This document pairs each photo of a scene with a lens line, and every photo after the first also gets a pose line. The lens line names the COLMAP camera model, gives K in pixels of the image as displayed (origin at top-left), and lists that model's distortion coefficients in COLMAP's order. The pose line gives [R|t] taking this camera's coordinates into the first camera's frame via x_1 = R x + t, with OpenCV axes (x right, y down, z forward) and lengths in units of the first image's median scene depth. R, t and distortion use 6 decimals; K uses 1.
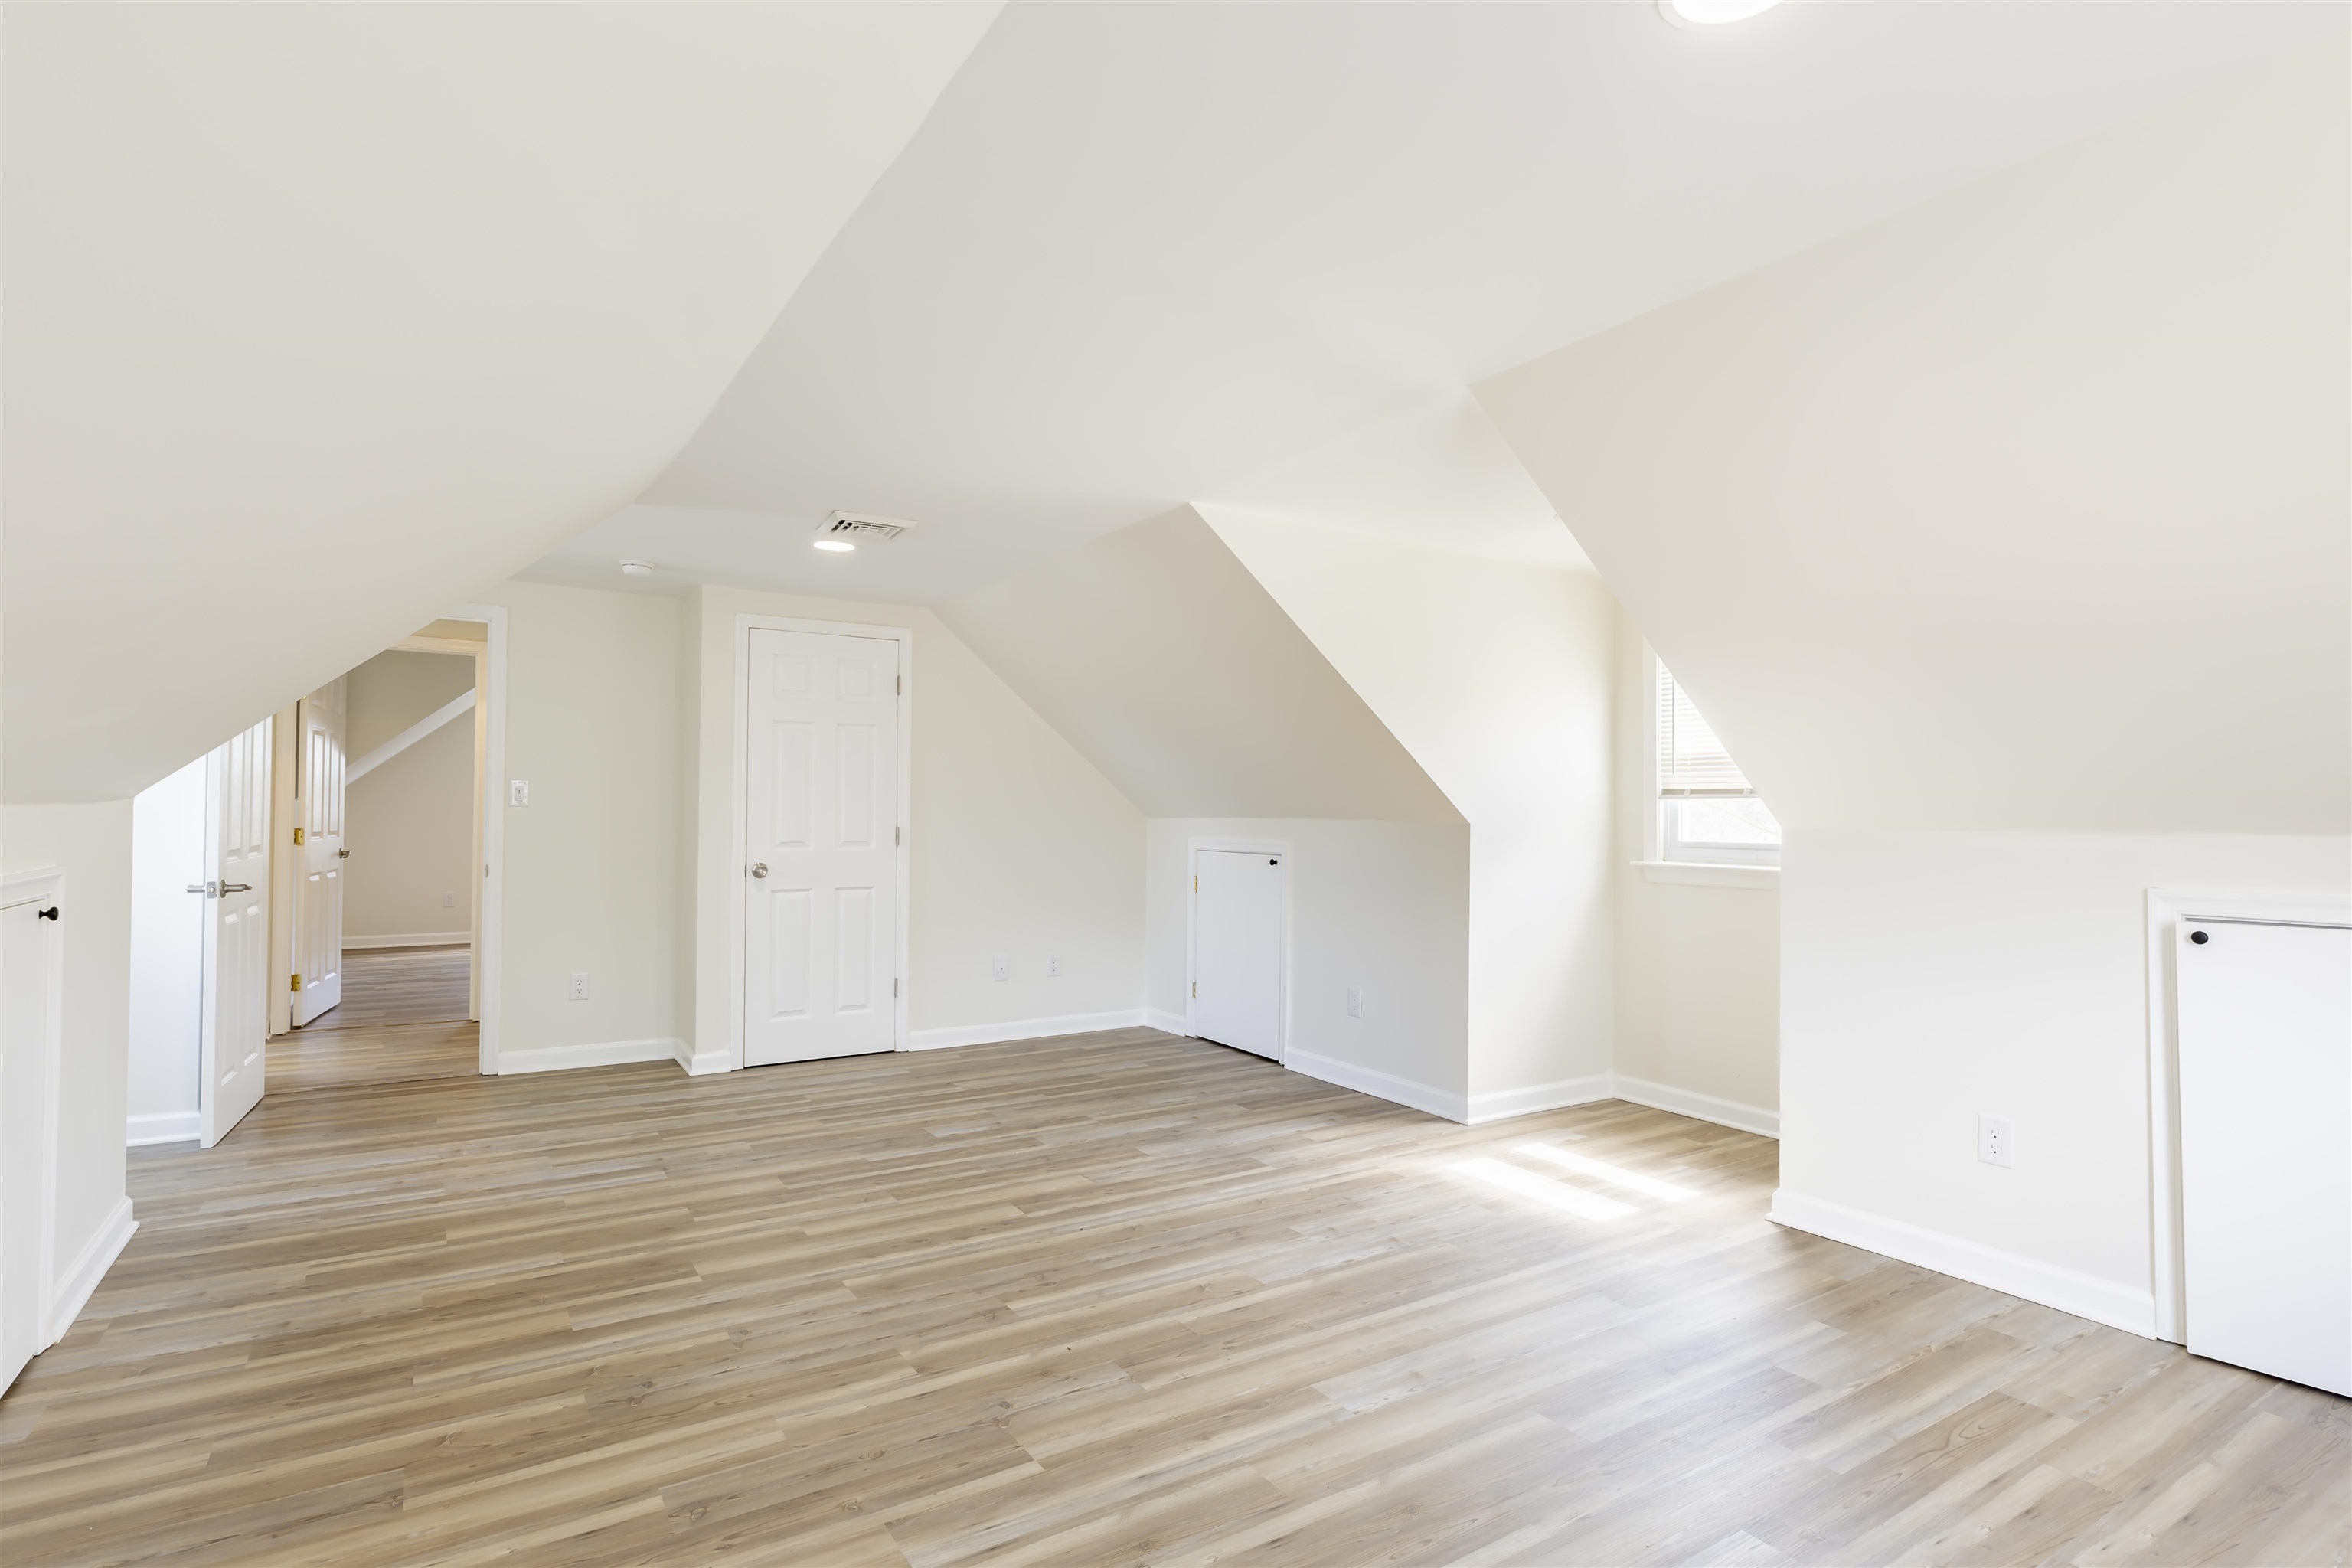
lens RADIAL K [[1171.7, 0, 1170.2], [0, 1171.7, 788.3], [0, 0, 1]] dist [-0.000665, 0.000825]
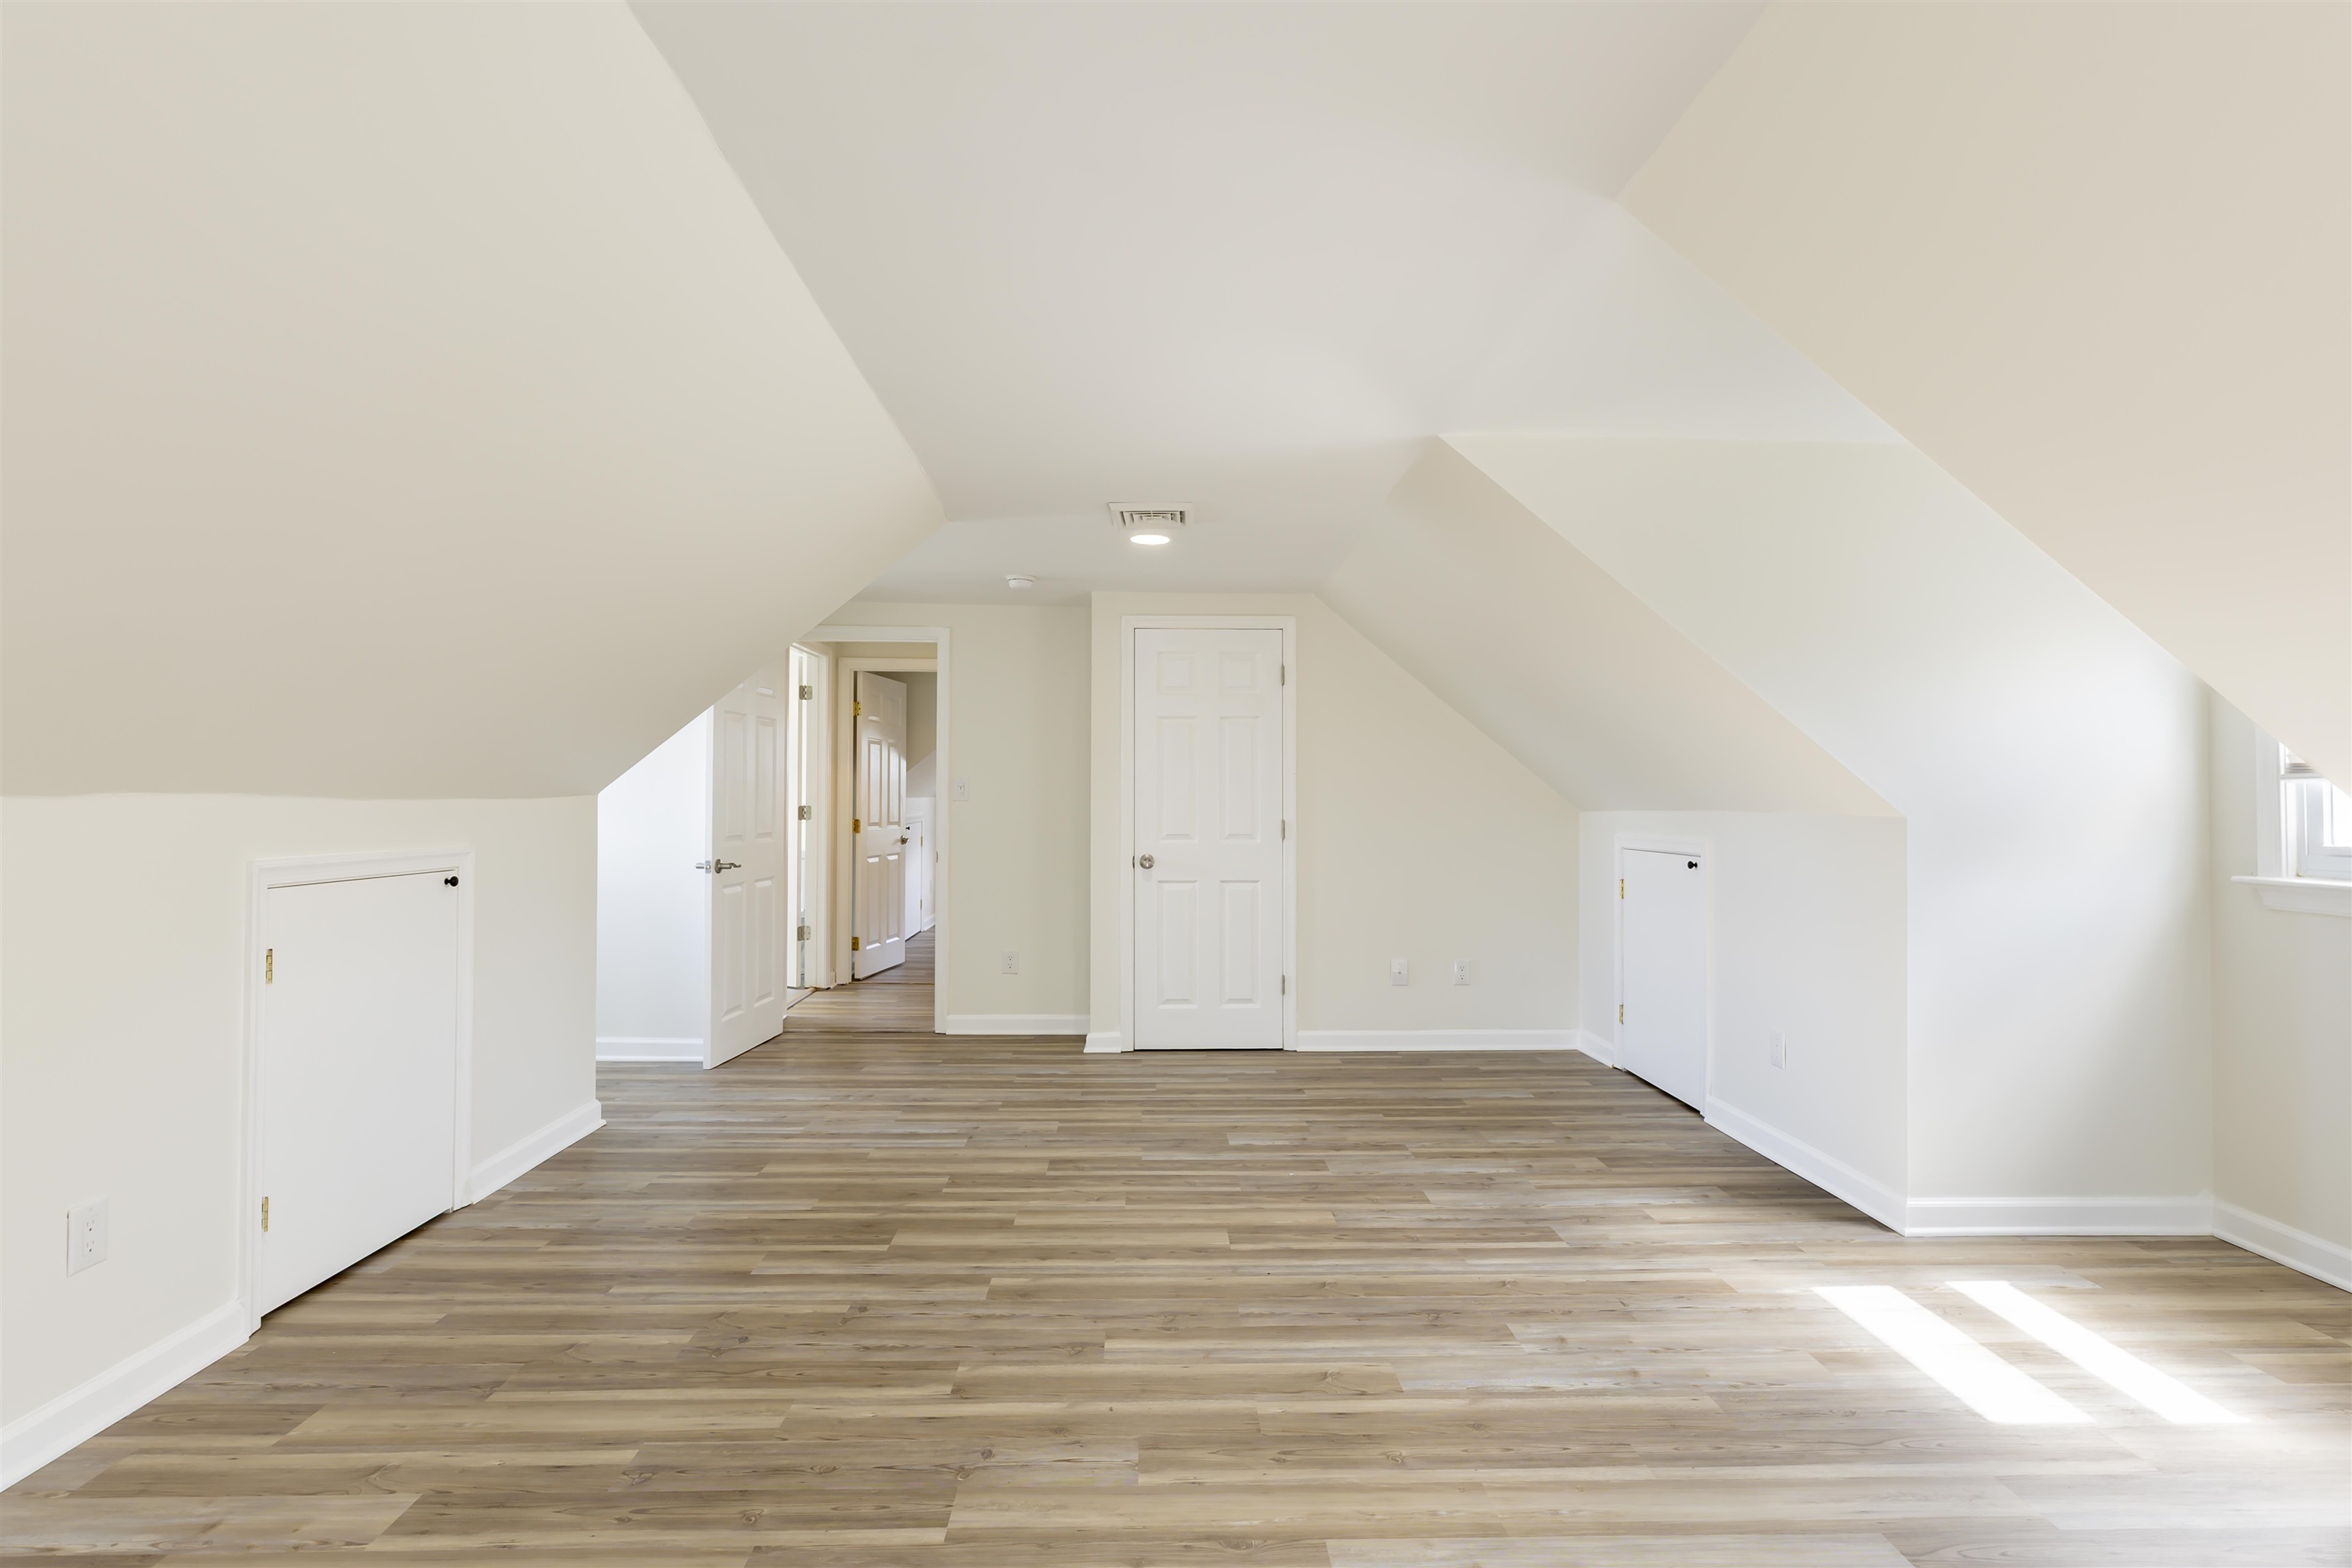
lens RADIAL K [[1156.5, 0, 1176.0], [0, 1156.5, 784.0], [0, 0, 1]] dist [0.000117, 0.000340]
pose [[0.859174, -0.012427, -0.511533, 0.314647], [0.012664, 0.999915, -0.003021, 0.007889], [0.511527, -0.003882, 0.859258, 0.214177]]
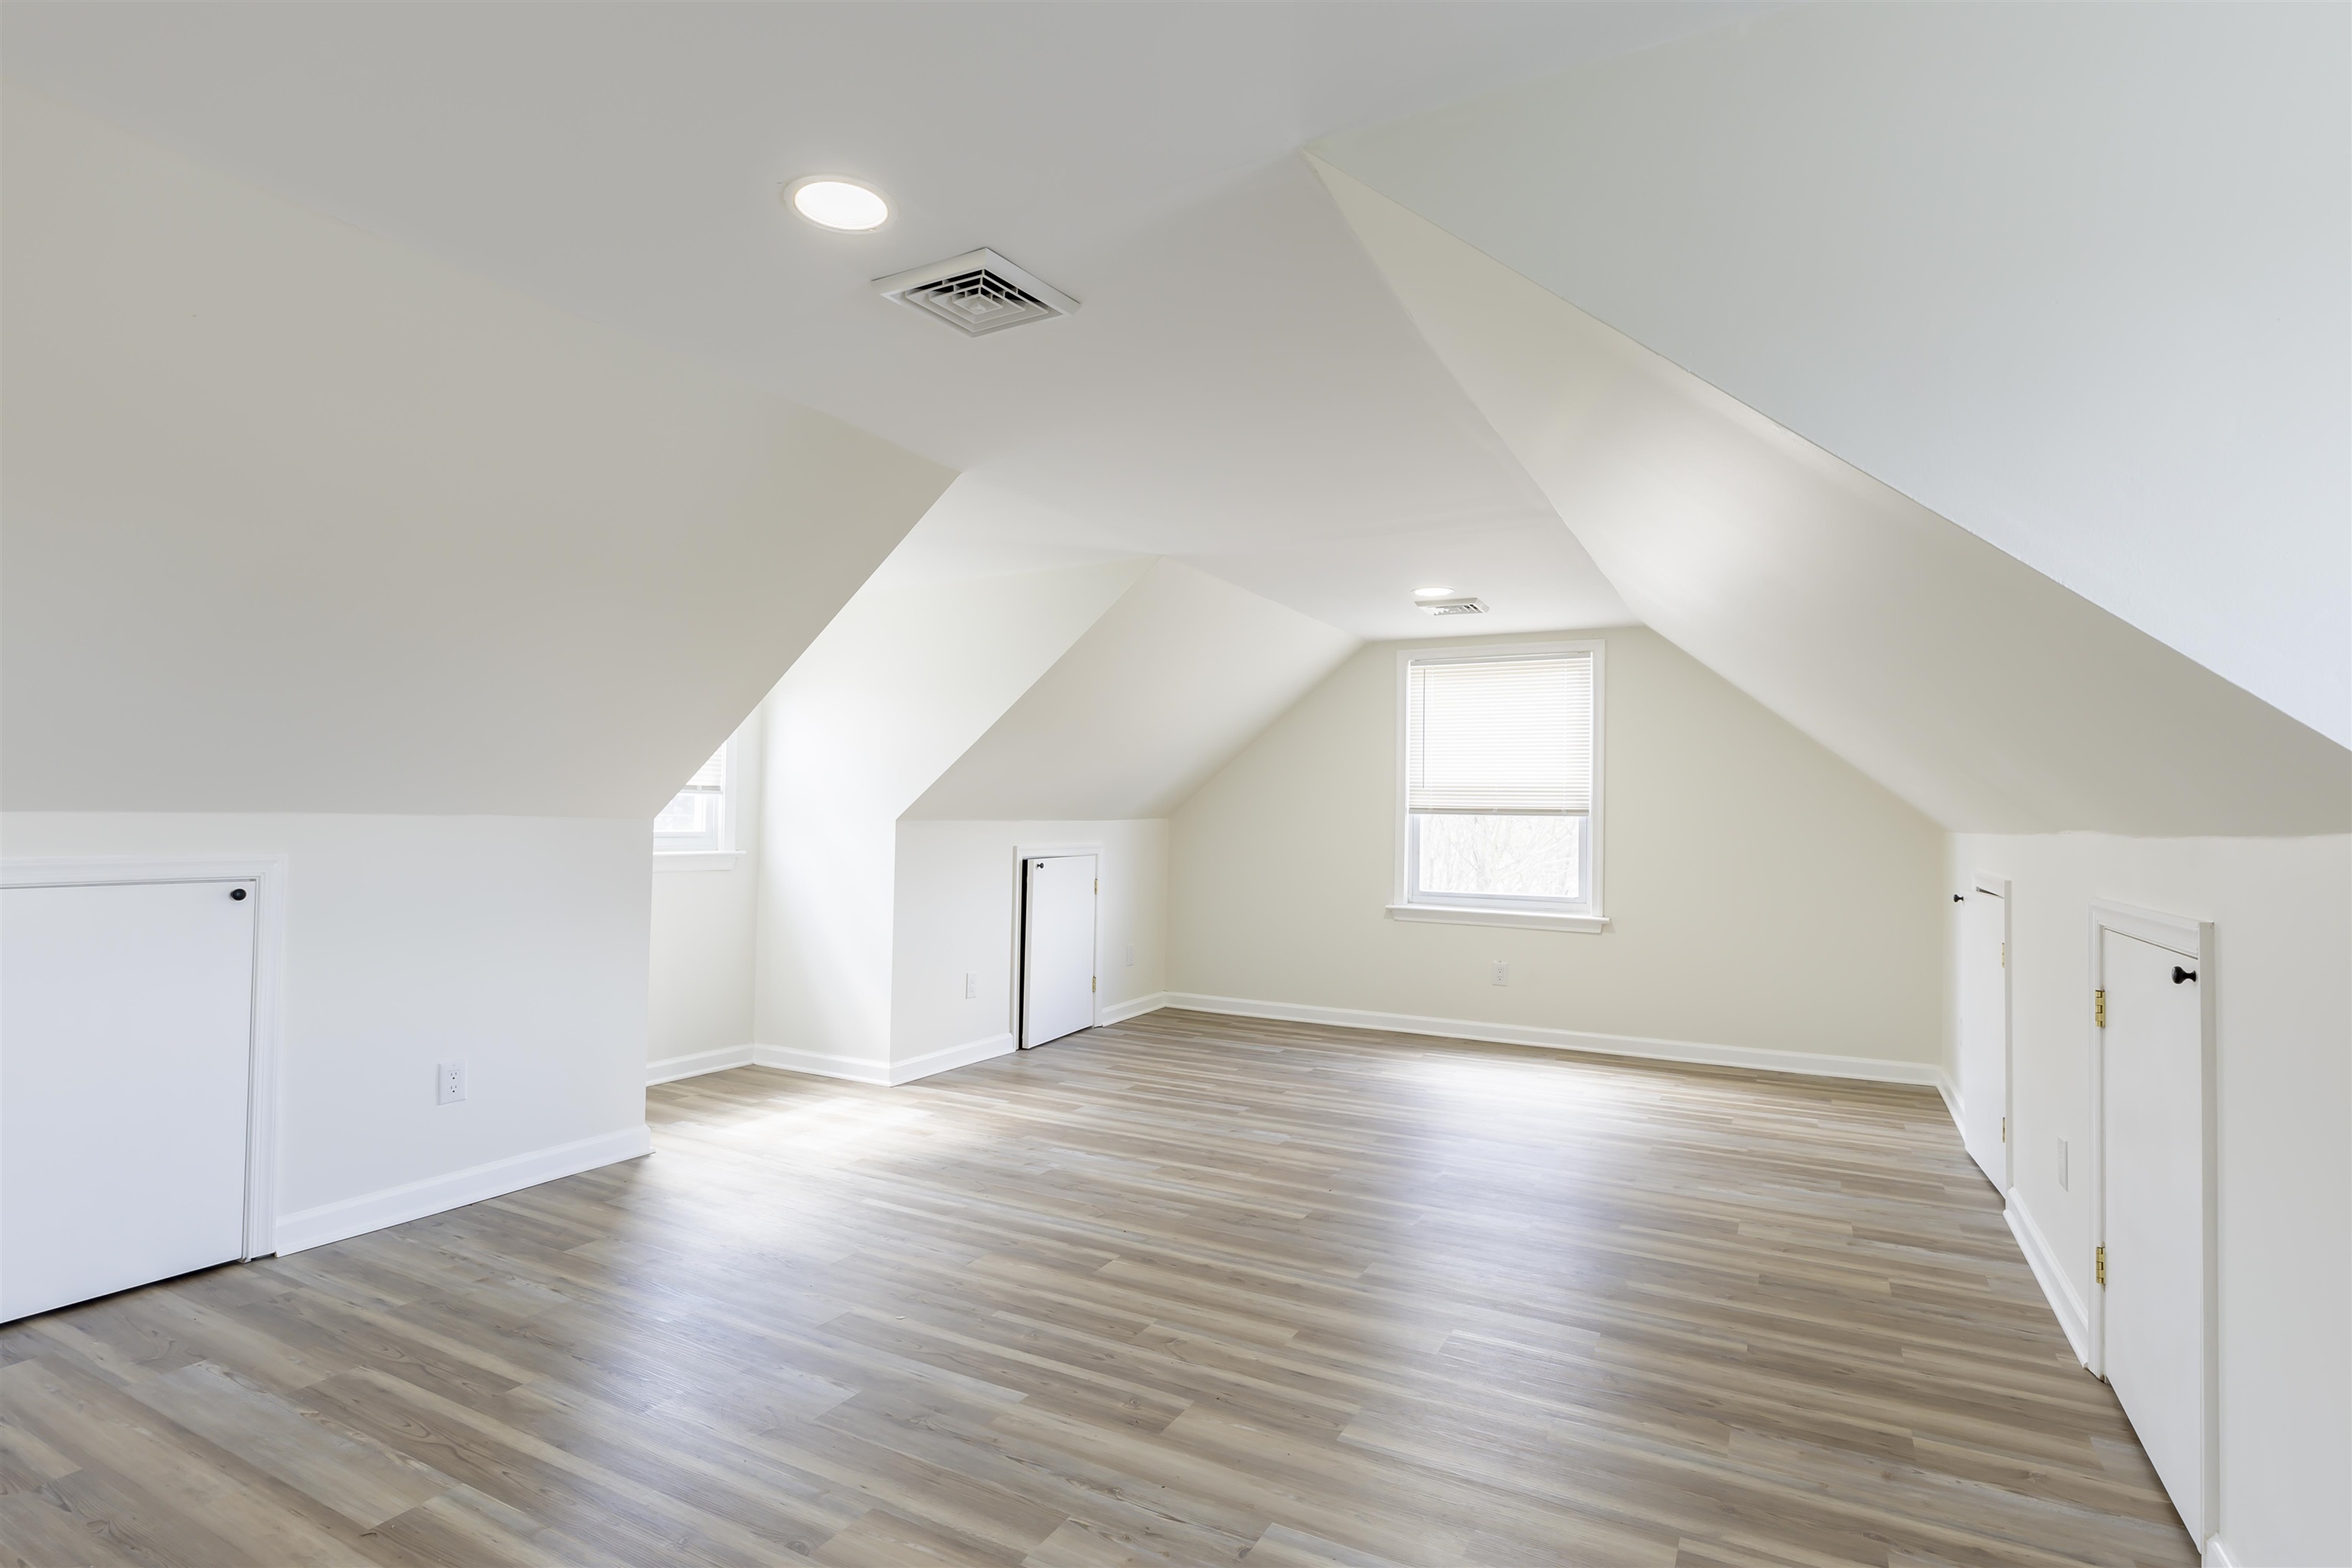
lens RADIAL K [[1156.5, 0, 1176.0], [0, 1156.5, 784.0], [0, 0, 1]] dist [0.000117, 0.000340]
pose [[-0.486647, 0.008150, 0.873560, -0.965023], [-0.038078, 0.998808, -0.030531, 0.020319], [-0.872768, -0.048121, -0.485757, 1.457481]]
